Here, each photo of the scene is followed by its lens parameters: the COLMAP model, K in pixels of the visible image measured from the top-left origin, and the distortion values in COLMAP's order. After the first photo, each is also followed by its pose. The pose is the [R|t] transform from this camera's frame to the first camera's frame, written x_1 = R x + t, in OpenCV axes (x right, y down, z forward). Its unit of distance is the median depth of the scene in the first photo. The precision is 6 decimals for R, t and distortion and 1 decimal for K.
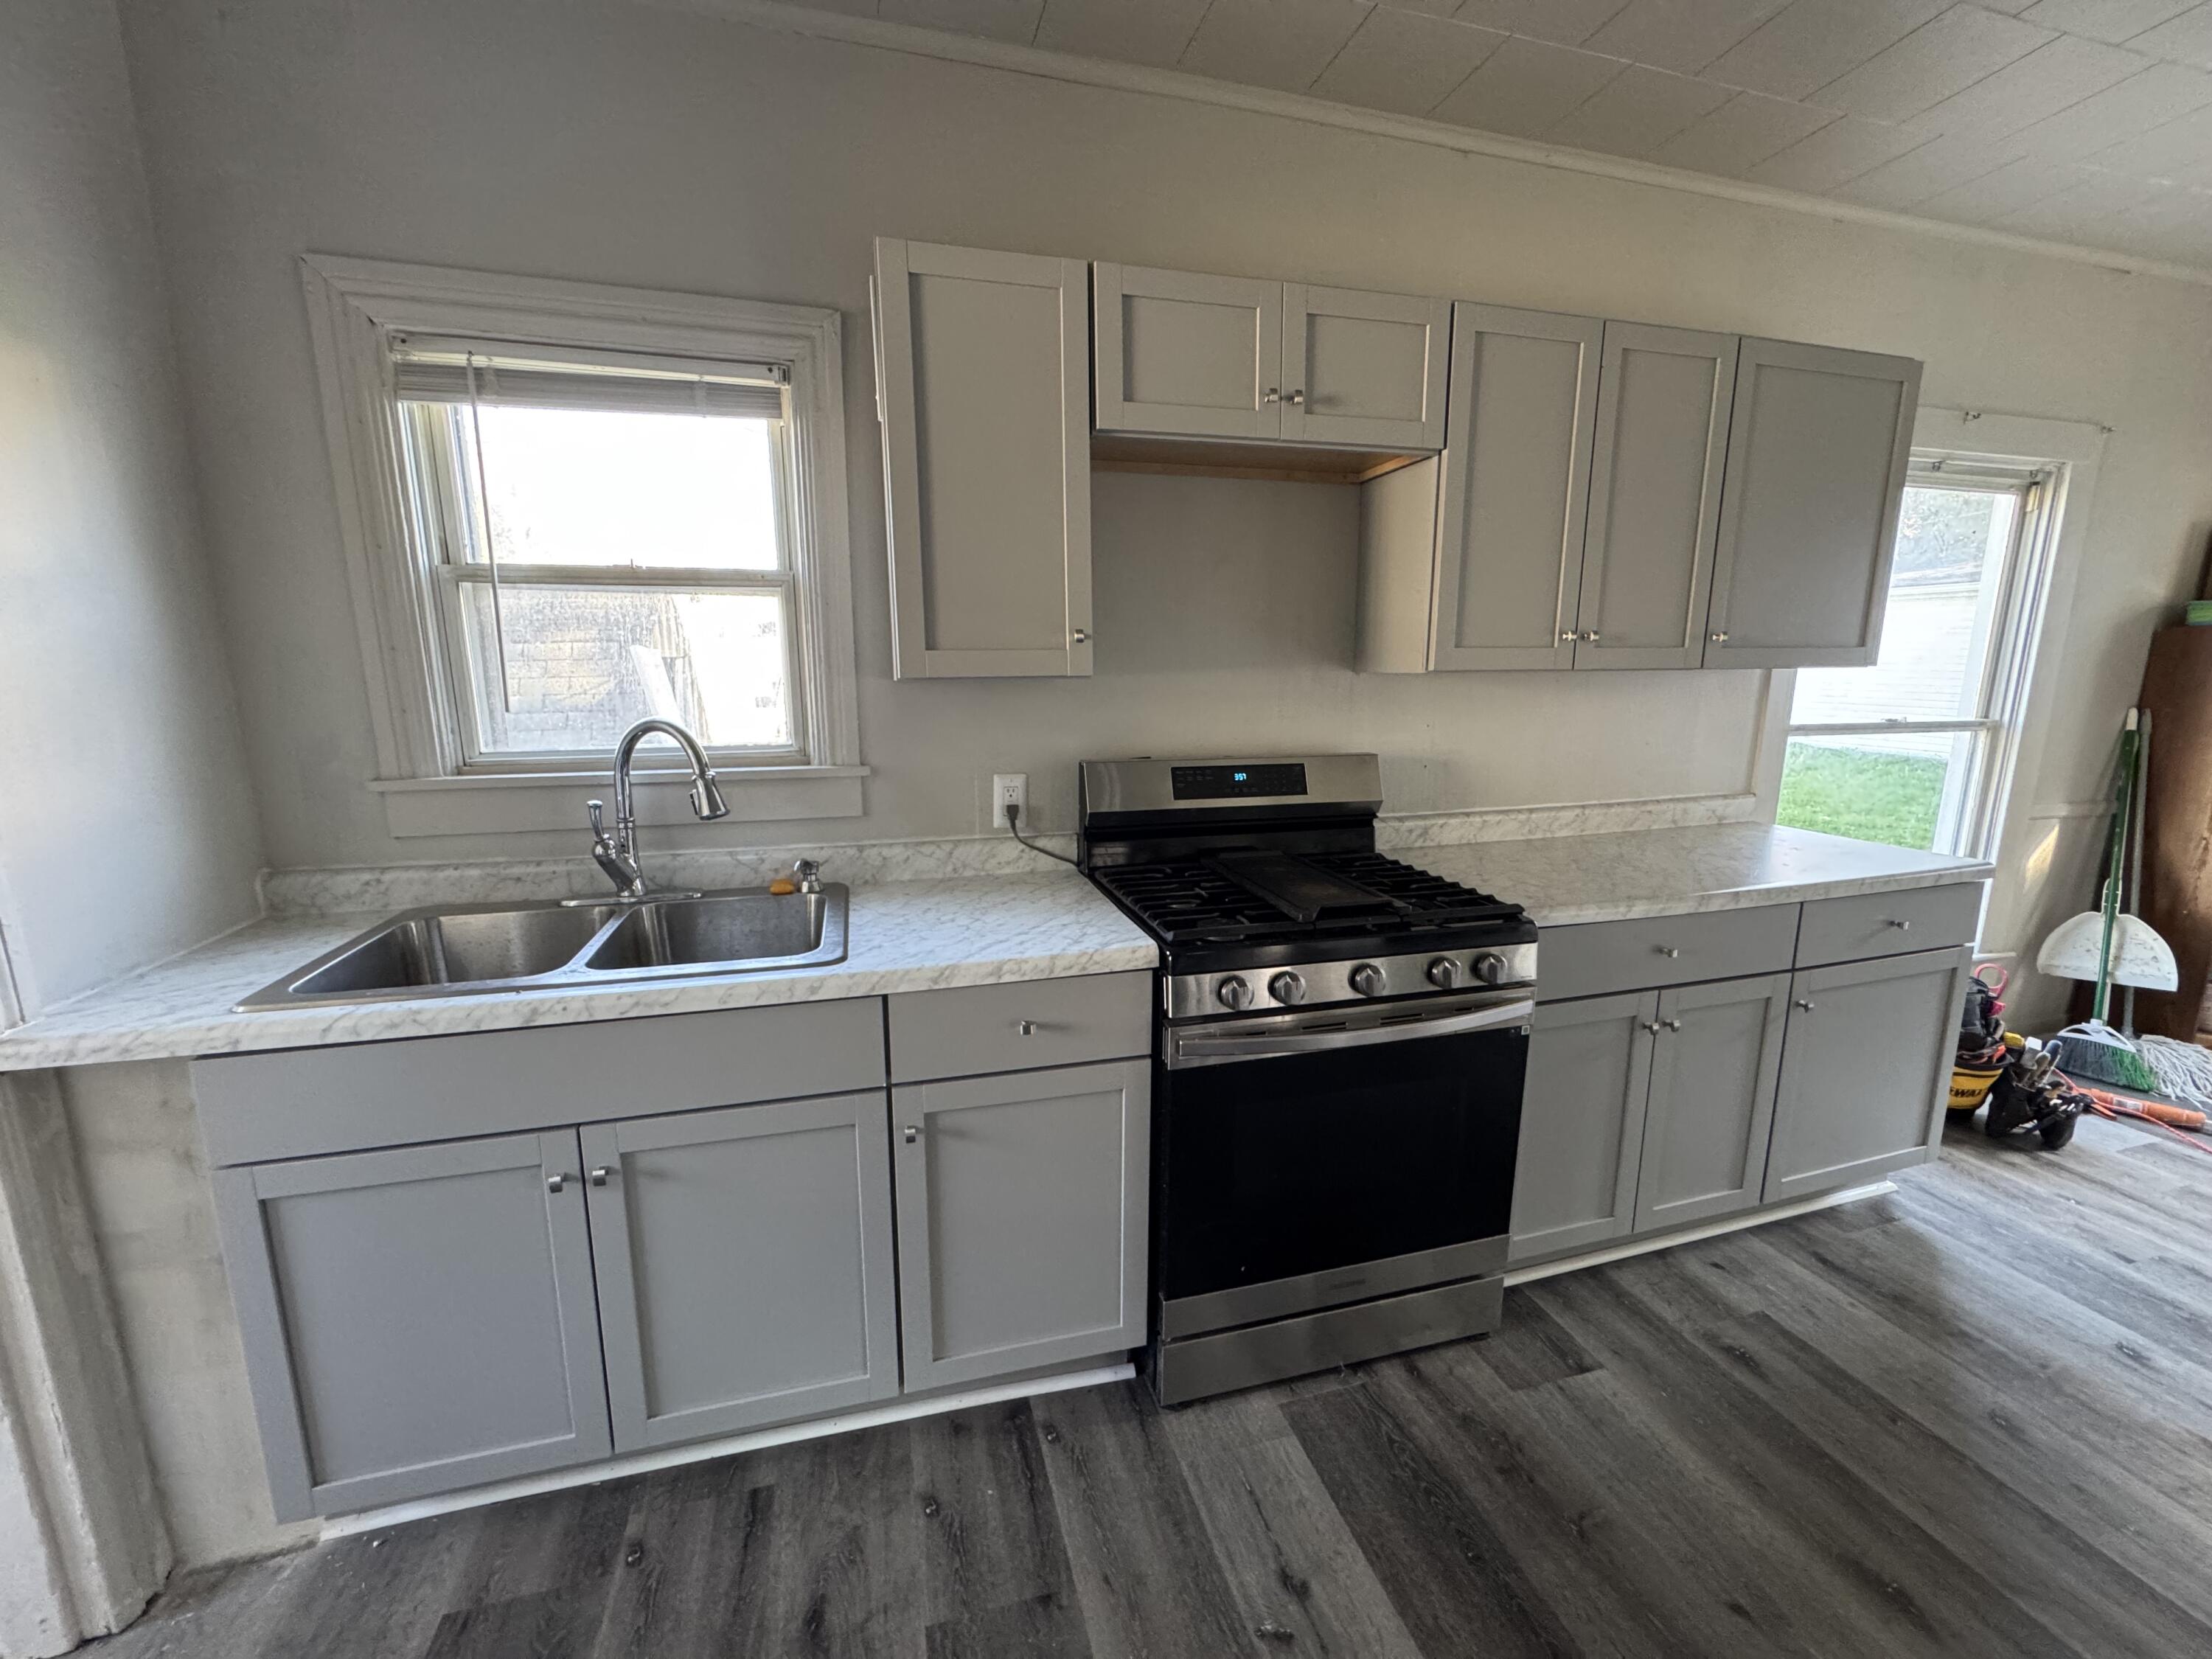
lens RADIAL K [[884.5, 0, 1103.5], [0, 884.5, 831.2], [0, 0, 1]] dist [-0.002345, -0.000661]
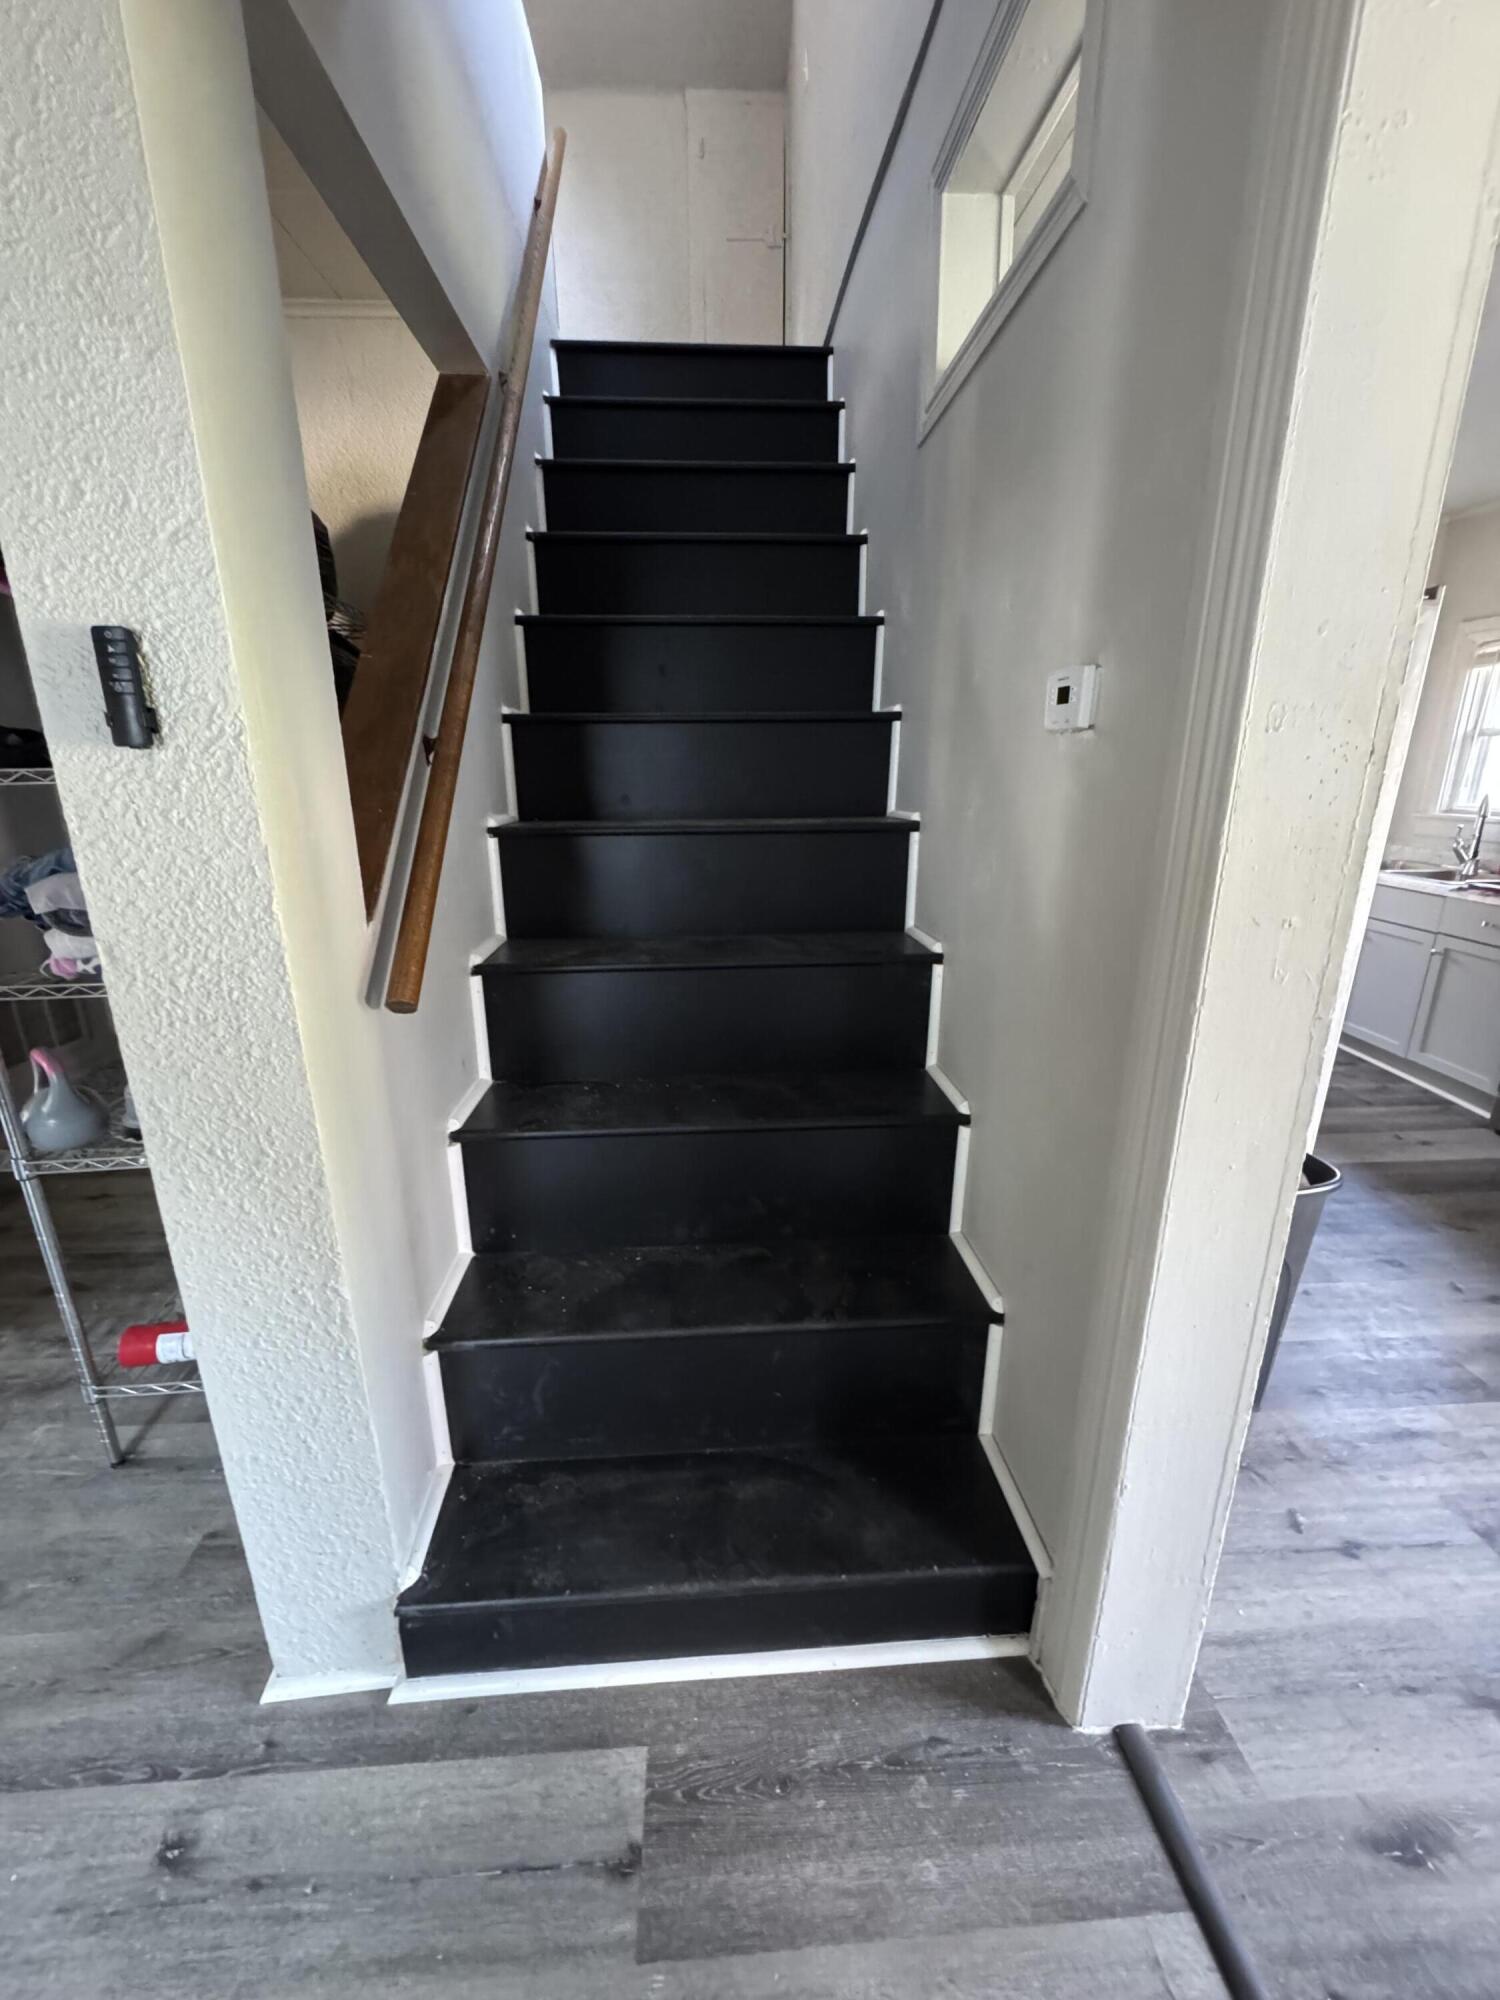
lens RADIAL K [[799.7, 0, 750.0], [0, 799.7, 1000.0], [0, 0, 1]] dist [-0.002345, -0.000661]
pose [[-0.210454, 0.279652, -0.936752, 1.983200], [-0.175685, 0.931793, 0.317642, 0.059573], [0.961688, 0.231422, -0.146969, -0.469776]]
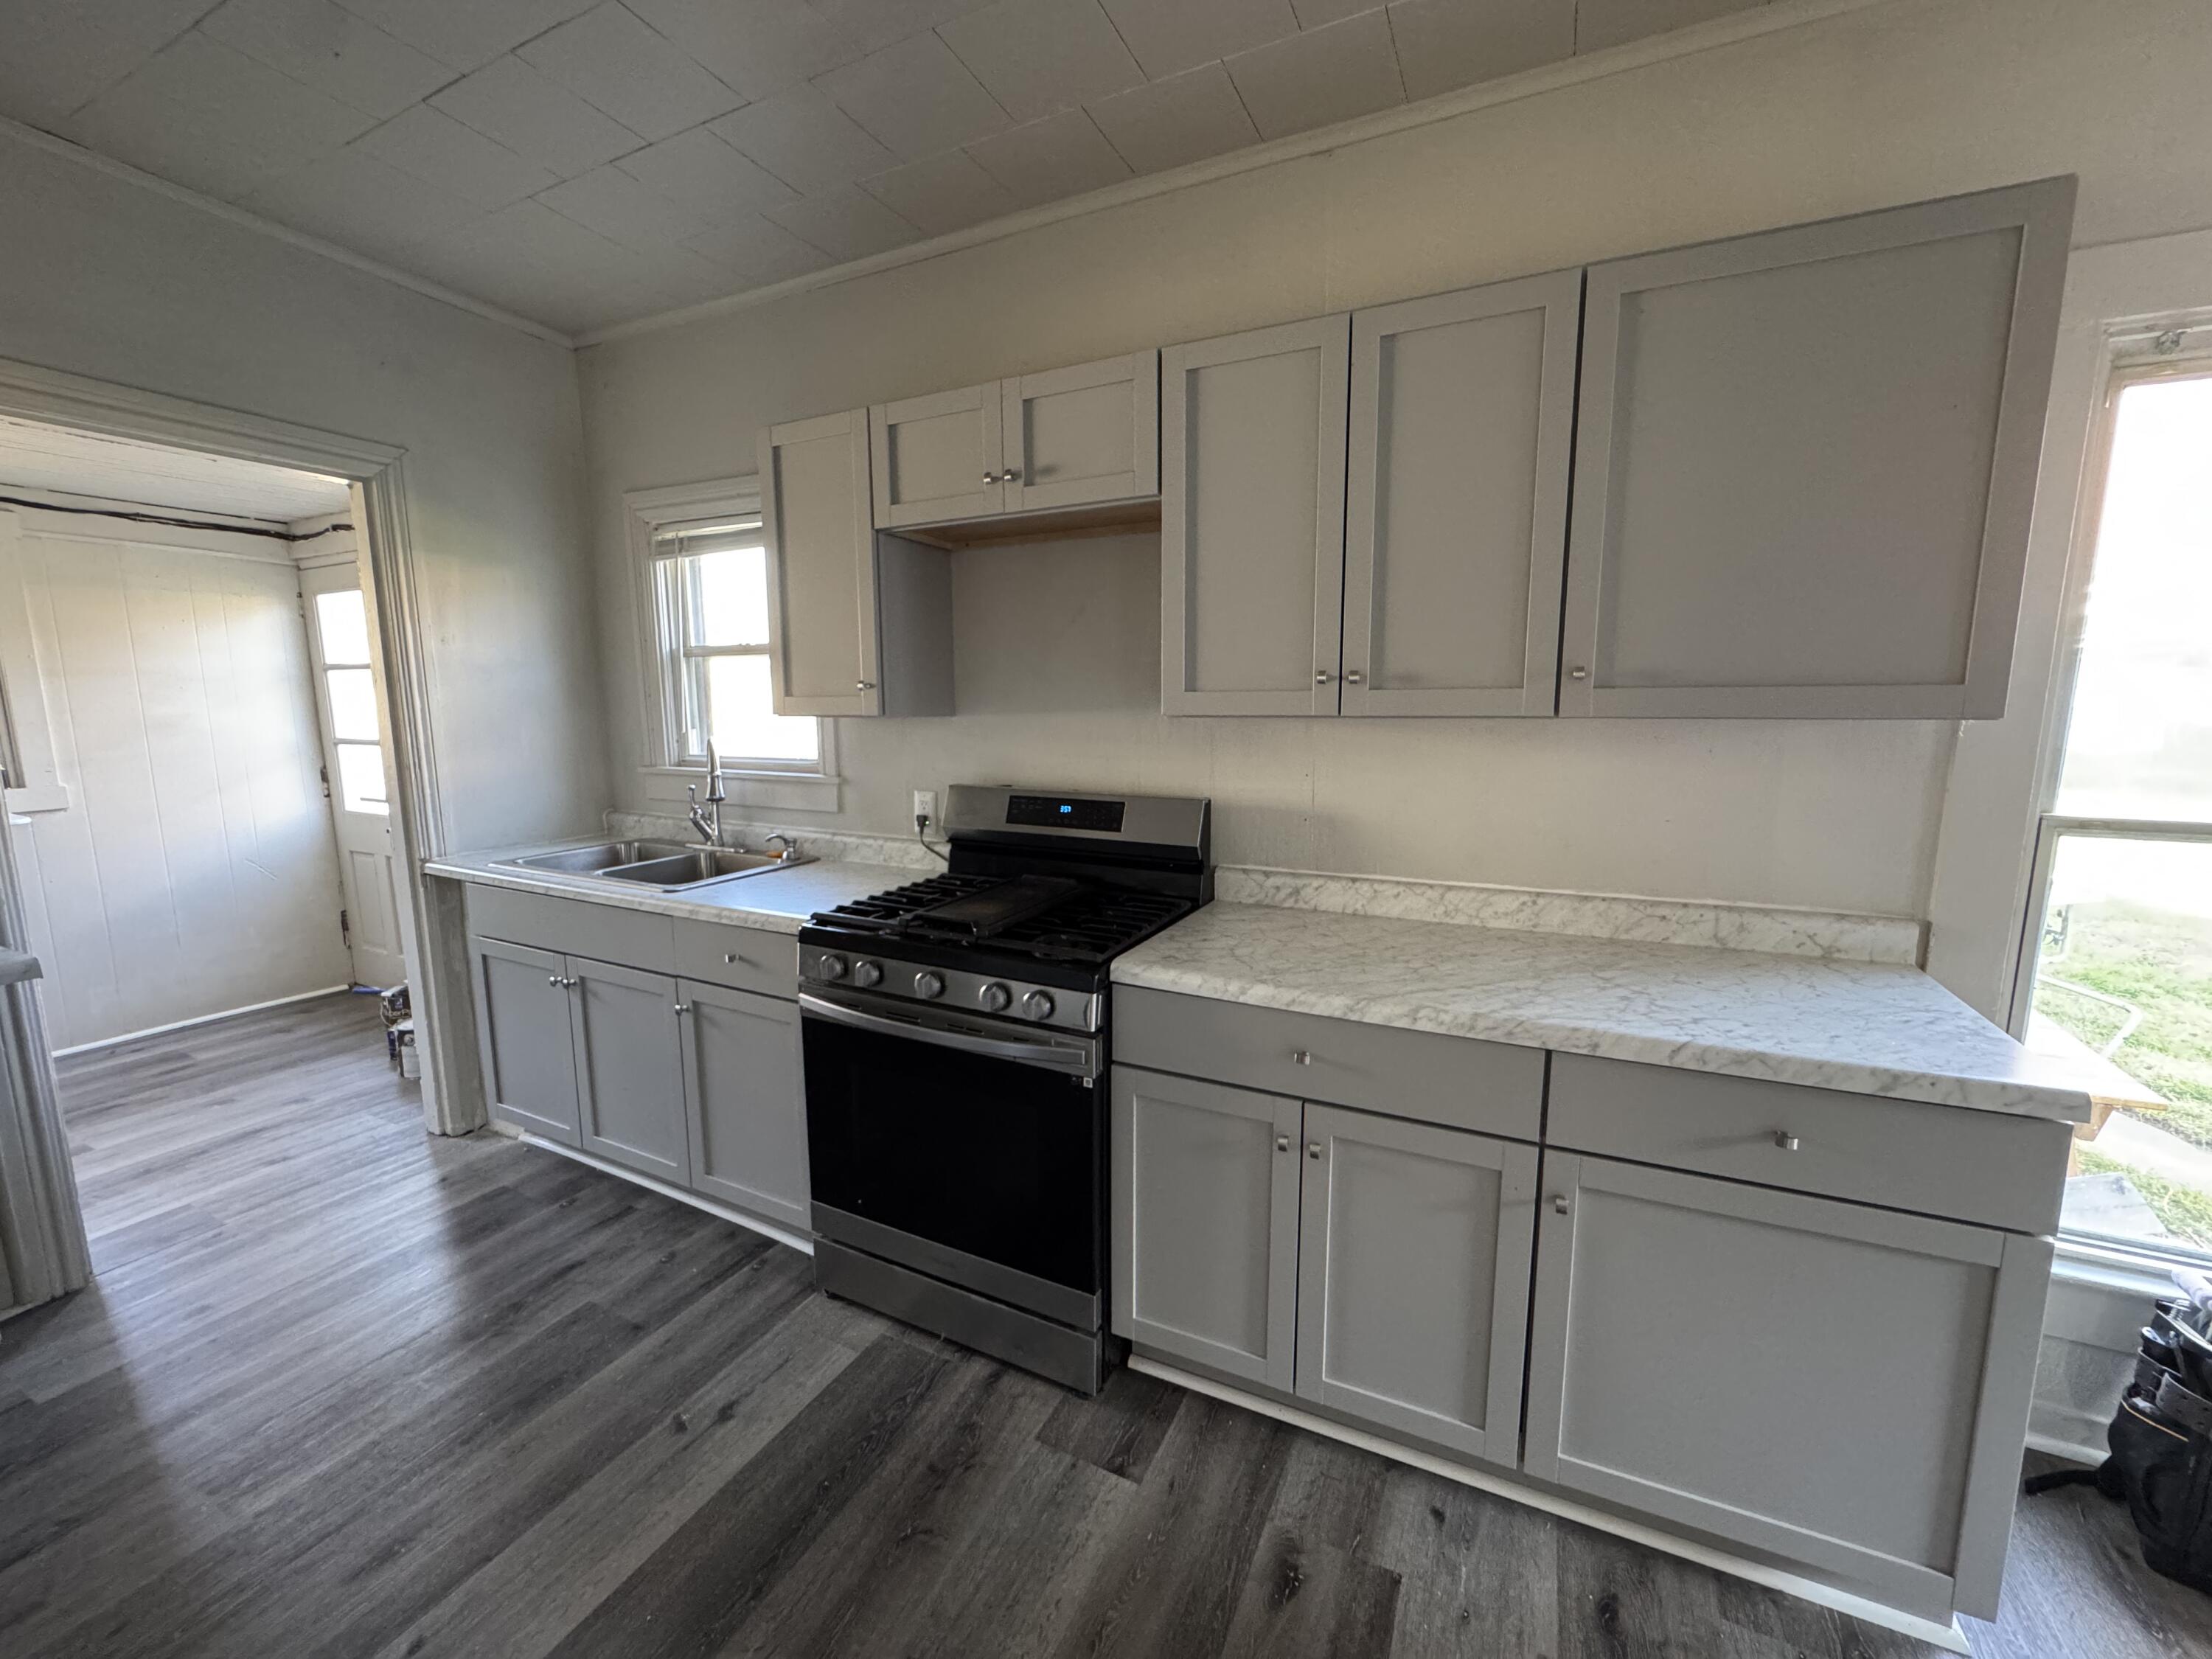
lens RADIAL K [[884.5, 0, 1103.5], [0, 884.5, 831.2], [0, 0, 1]] dist [-0.002345, -0.000661]
pose [[0.743266, 0.101886, -0.661192, 1.045058], [-0.123542, 0.992240, 0.014022, -0.063236], [0.657490, 0.071263, 0.750085, 0.243109]]
